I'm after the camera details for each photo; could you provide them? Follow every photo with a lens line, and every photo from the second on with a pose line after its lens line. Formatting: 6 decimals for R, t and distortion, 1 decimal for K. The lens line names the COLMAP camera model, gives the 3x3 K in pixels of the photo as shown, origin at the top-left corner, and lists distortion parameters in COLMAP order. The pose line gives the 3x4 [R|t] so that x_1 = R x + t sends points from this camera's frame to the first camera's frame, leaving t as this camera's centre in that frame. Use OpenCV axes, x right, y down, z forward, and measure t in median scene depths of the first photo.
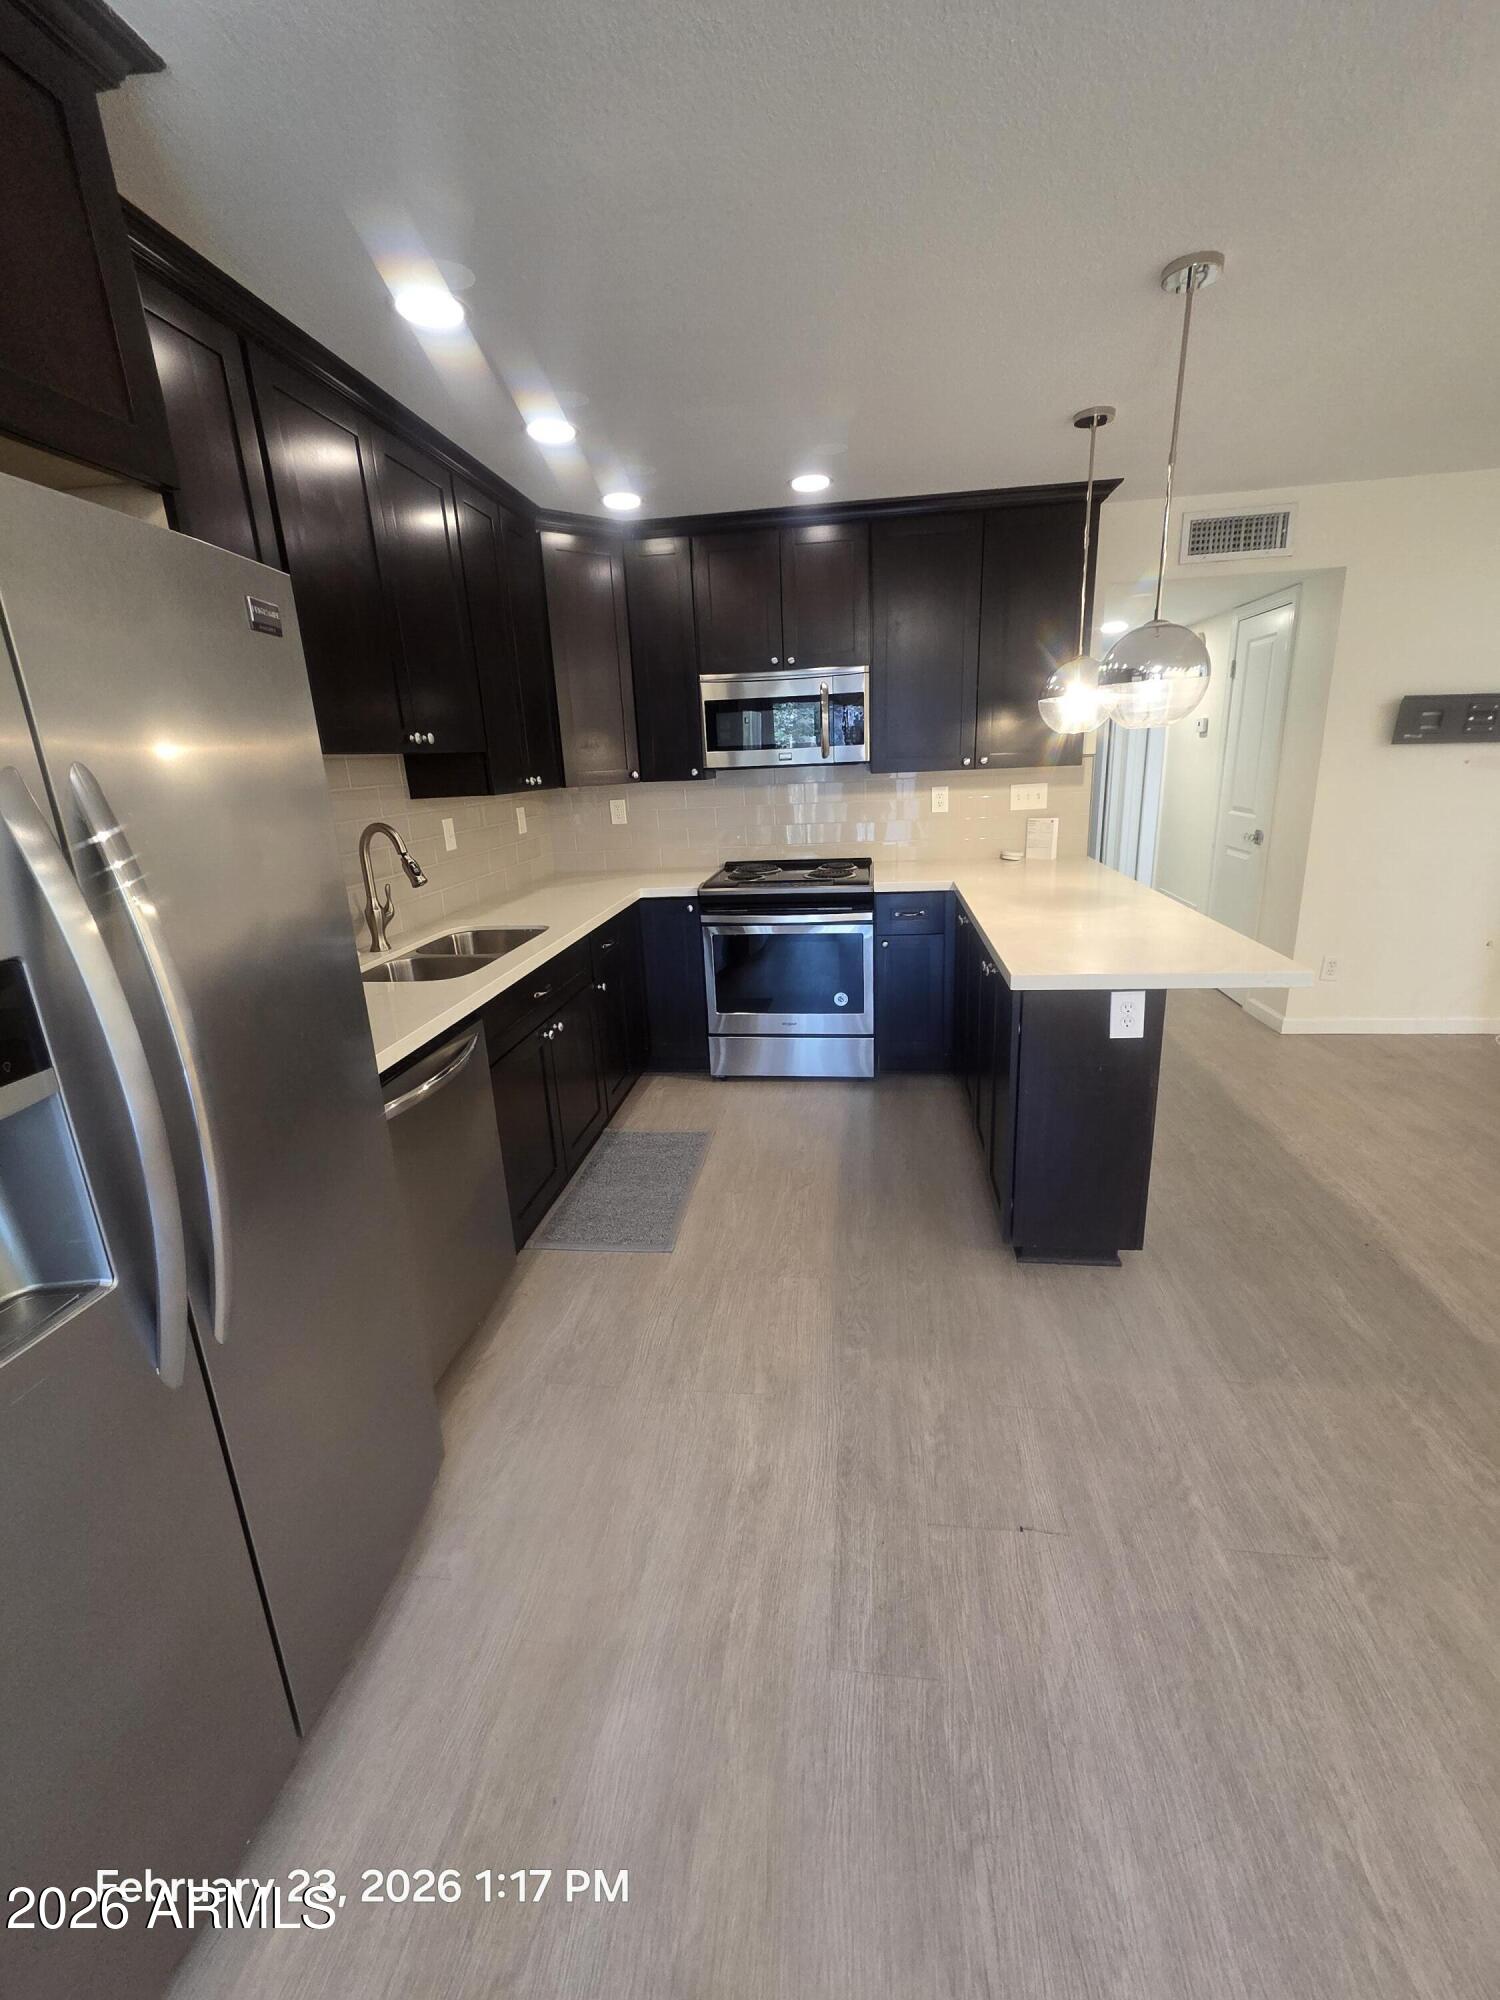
lens RADIAL K [[818.0, 0, 750.0], [0, 818.0, 1000.0], [0, 0, 1]] dist [0.009803, -0.004483]
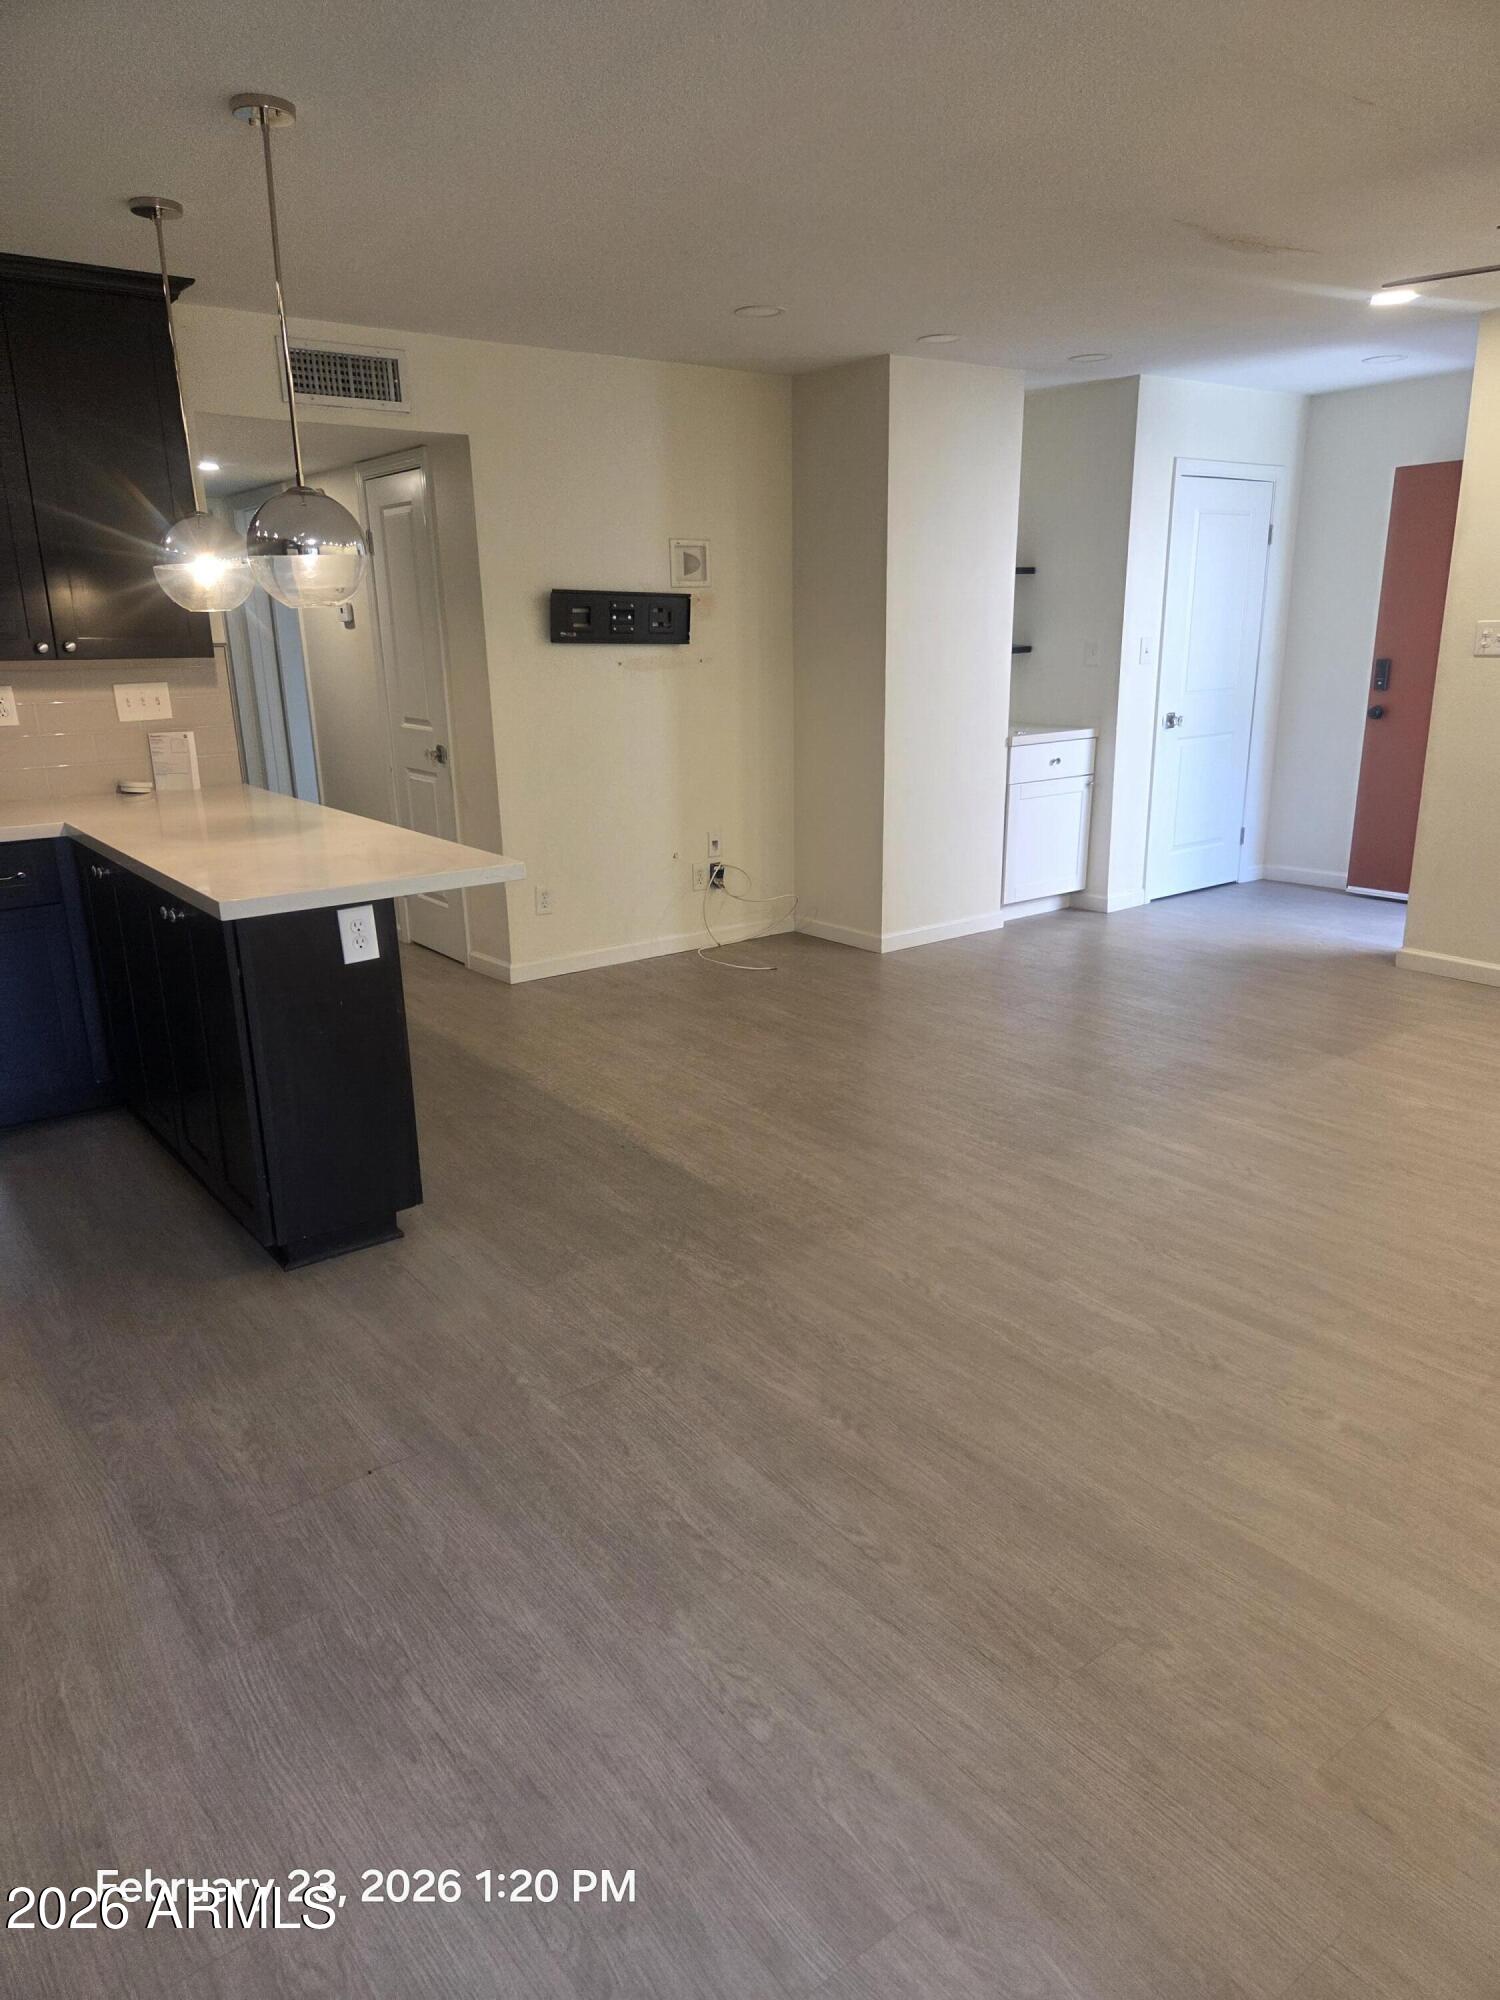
lens RADIAL K [[1322.4, 0, 740.9], [0, 1322.4, 1007.5], [0, 0, 1]] dist [0.046266, -0.033499]
pose [[0.717488, -0.160171, 0.677906, -0.214124], [0.182380, 0.982450, 0.039097, 0.111370], [-0.672271, 0.095585, 0.734108, -0.300833]]
